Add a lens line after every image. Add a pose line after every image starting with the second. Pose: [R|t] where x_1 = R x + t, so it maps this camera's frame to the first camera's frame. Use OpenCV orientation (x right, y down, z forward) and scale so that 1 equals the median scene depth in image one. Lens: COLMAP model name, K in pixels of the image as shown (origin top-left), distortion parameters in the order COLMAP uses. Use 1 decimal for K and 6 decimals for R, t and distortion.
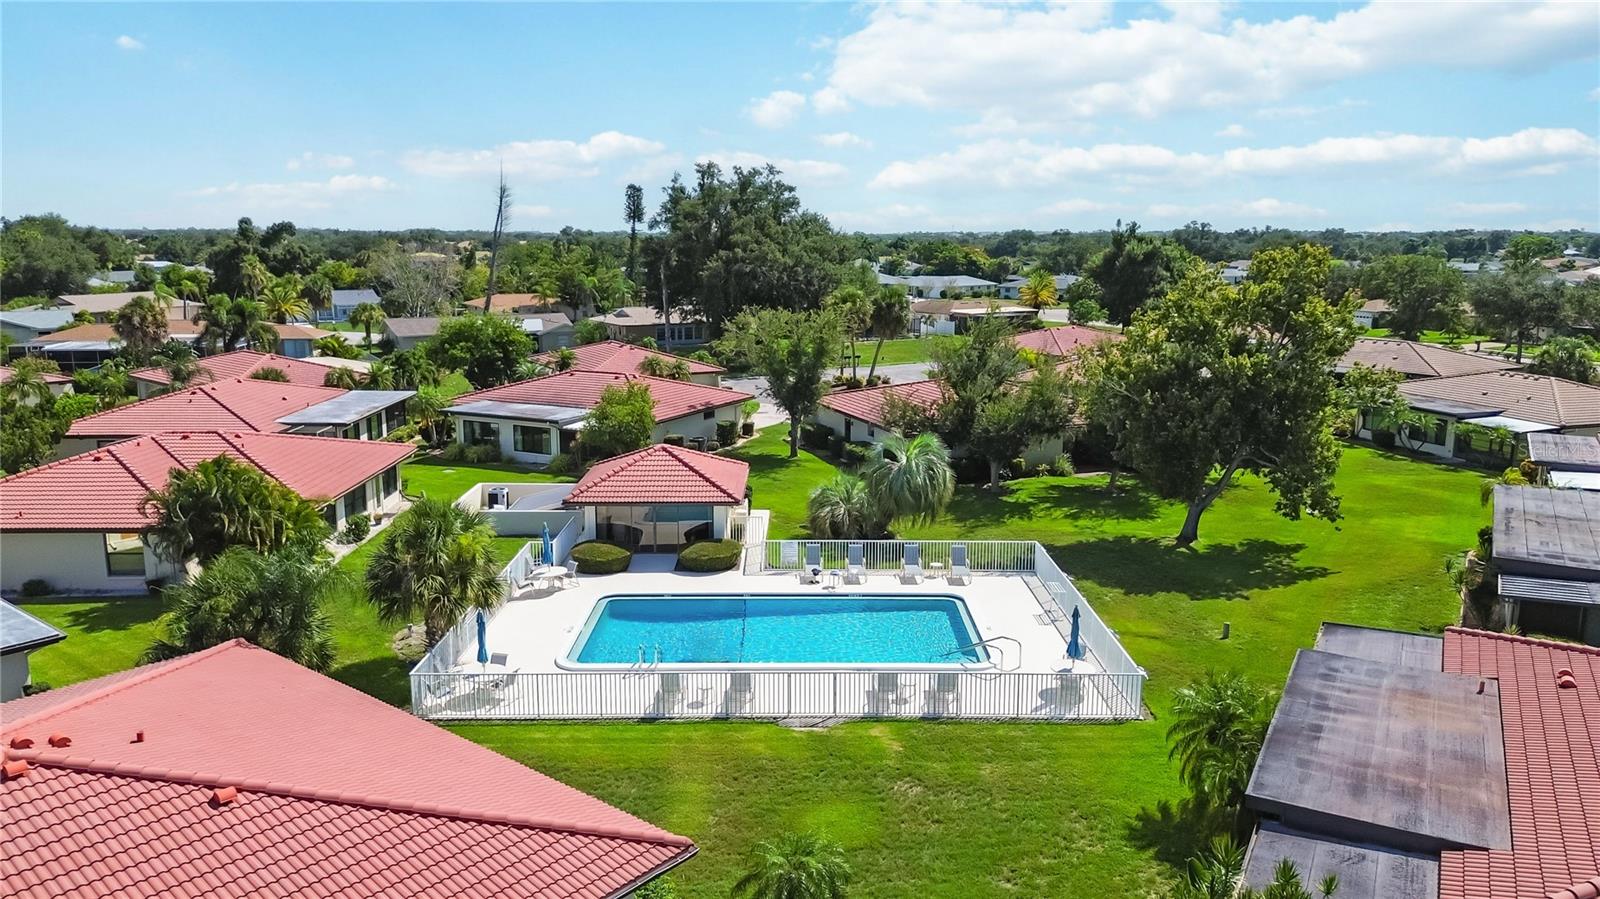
lens RADIAL K [[1145.3, 0, 800.0], [0, 1145.3, 449.5], [0, 0, 1]] dist [0.063912, -0.064074]
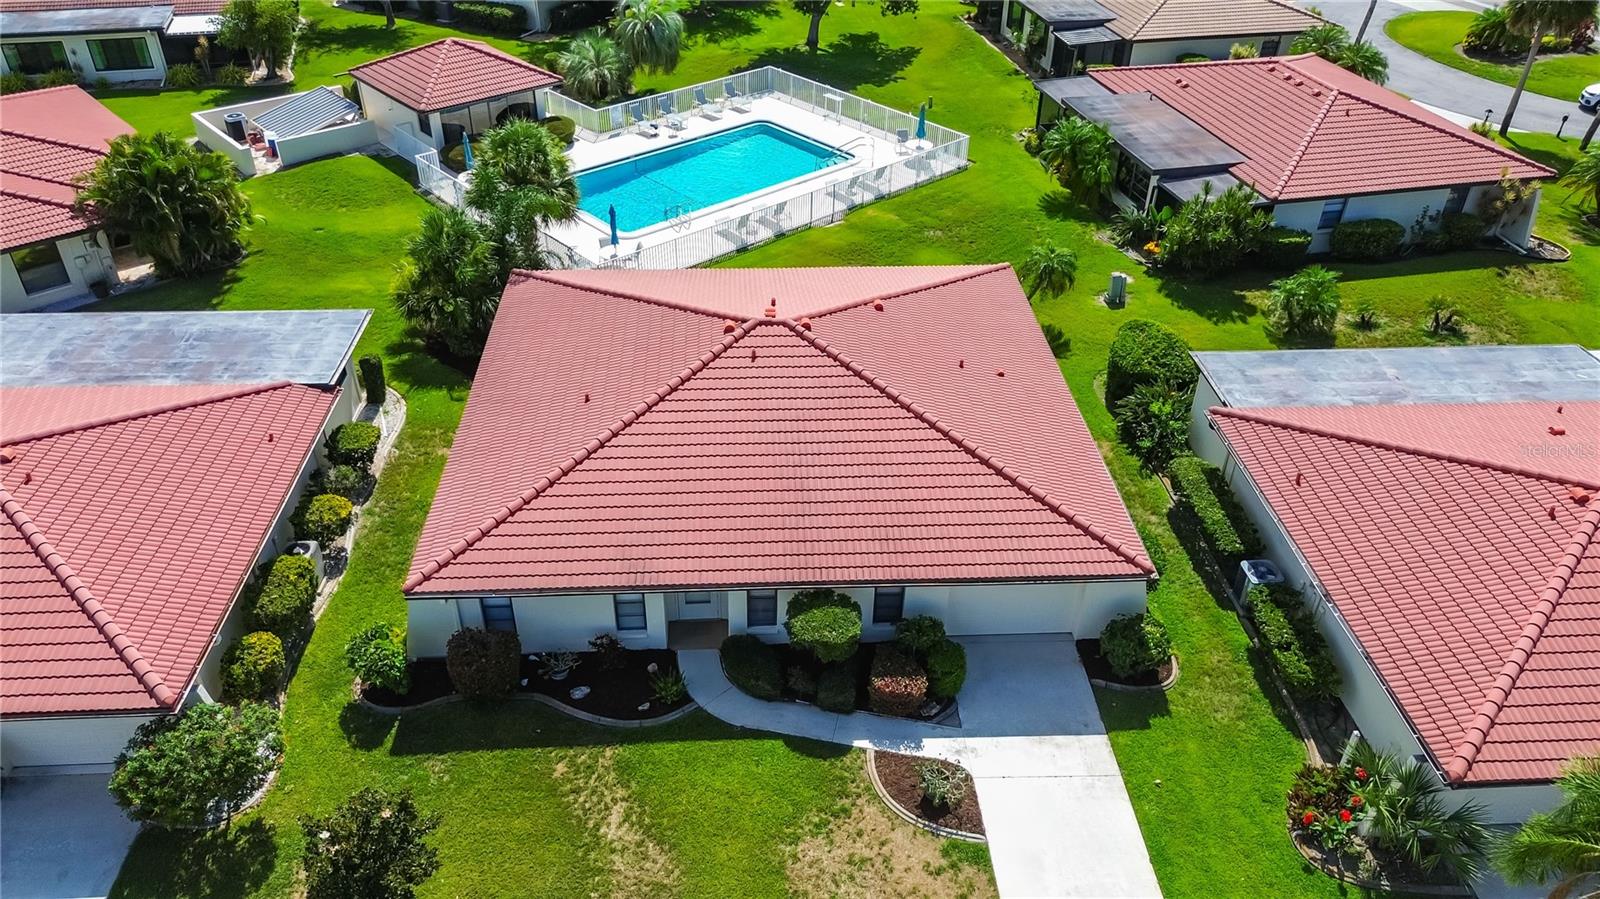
lens RADIAL K [[1145.3, 0, 800.0], [0, 1145.3, 449.5], [0, 0, 1]] dist [0.063912, -0.064074]
pose [[0.748564, -0.373928, 0.547567, -0.615542], [0.115199, 0.886599, 0.447964, -0.110745], [-0.652978, -0.272251, 0.706752, -0.073180]]
